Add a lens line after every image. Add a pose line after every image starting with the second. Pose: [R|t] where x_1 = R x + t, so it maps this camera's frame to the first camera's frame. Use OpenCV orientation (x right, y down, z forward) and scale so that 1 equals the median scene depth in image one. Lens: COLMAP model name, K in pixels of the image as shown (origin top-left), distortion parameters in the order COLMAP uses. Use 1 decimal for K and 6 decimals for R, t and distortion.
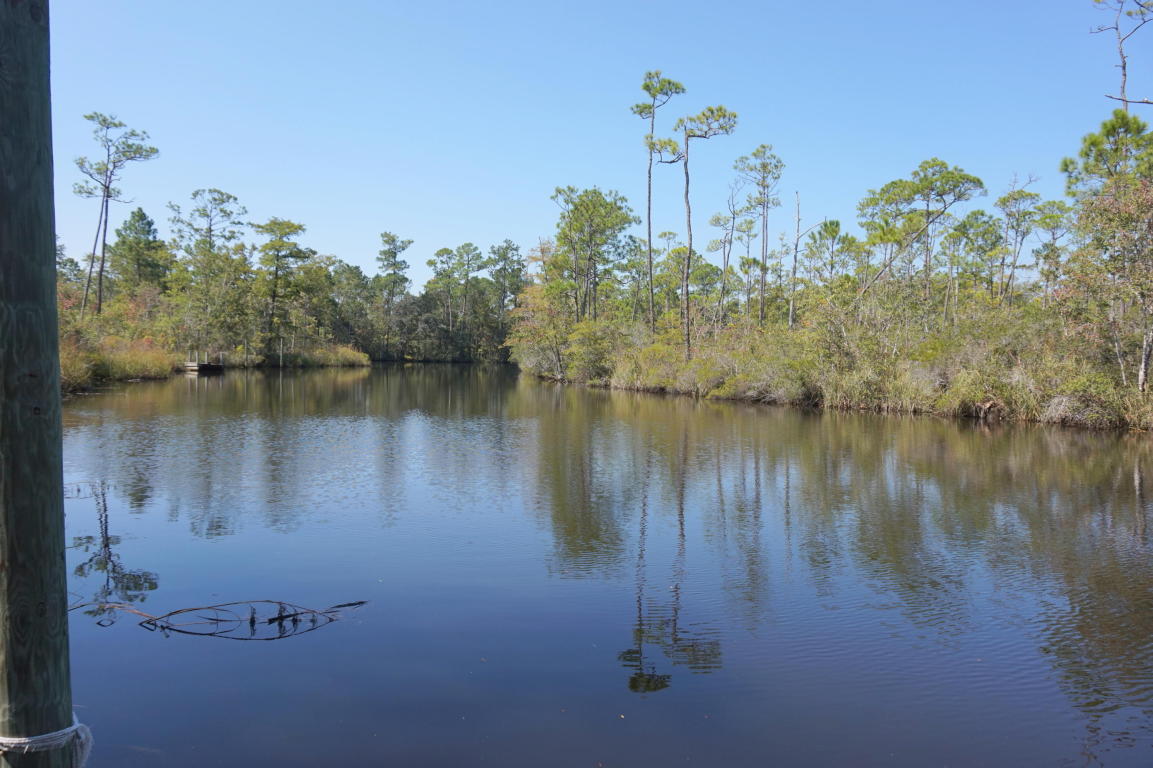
lens RADIAL K [[784.8, 0, 576.1], [0, 784.8, 384.8], [0, 0, 1]] dist [-0.008744, -0.002353]
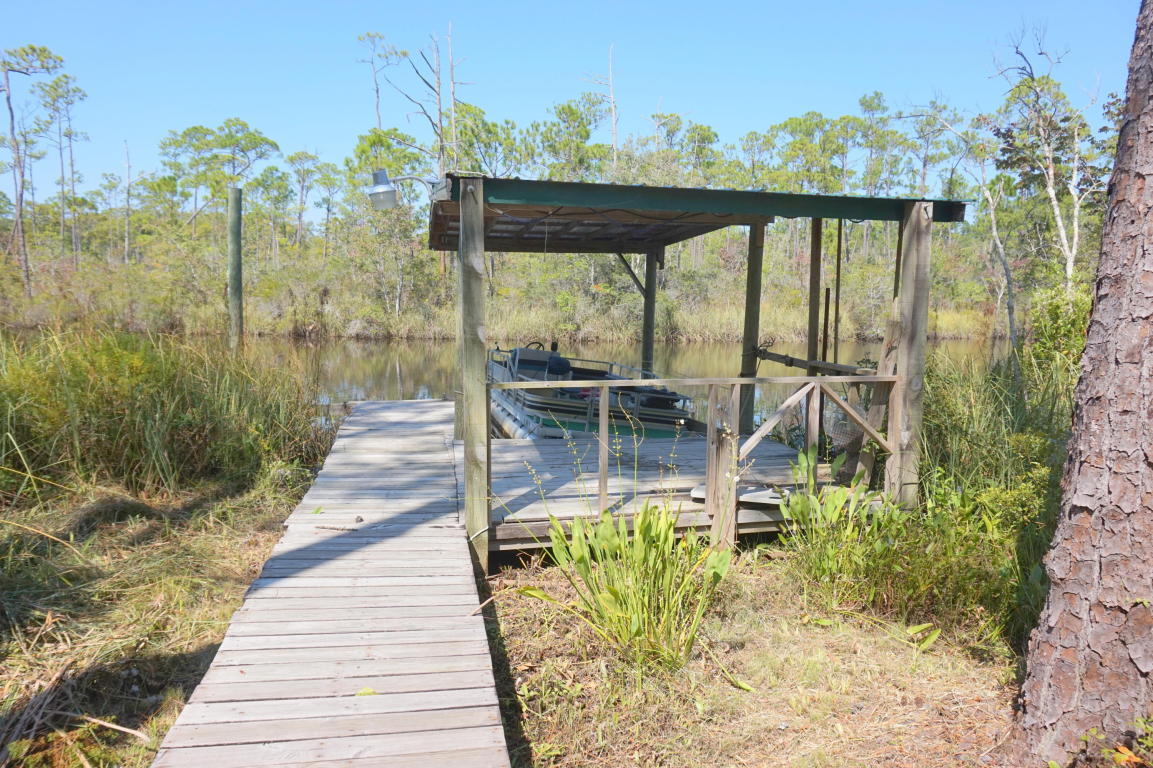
lens RADIAL K [[784.8, 0, 576.1], [0, 784.8, 387.0], [0, 0, 1]] dist [-0.008744, -0.002353]
pose [[0.655844, -0.089096, 0.749620, -0.157284], [0.021503, 0.994813, 0.099425, 0.000759], [-0.754590, -0.049089, 0.654358, -0.207788]]
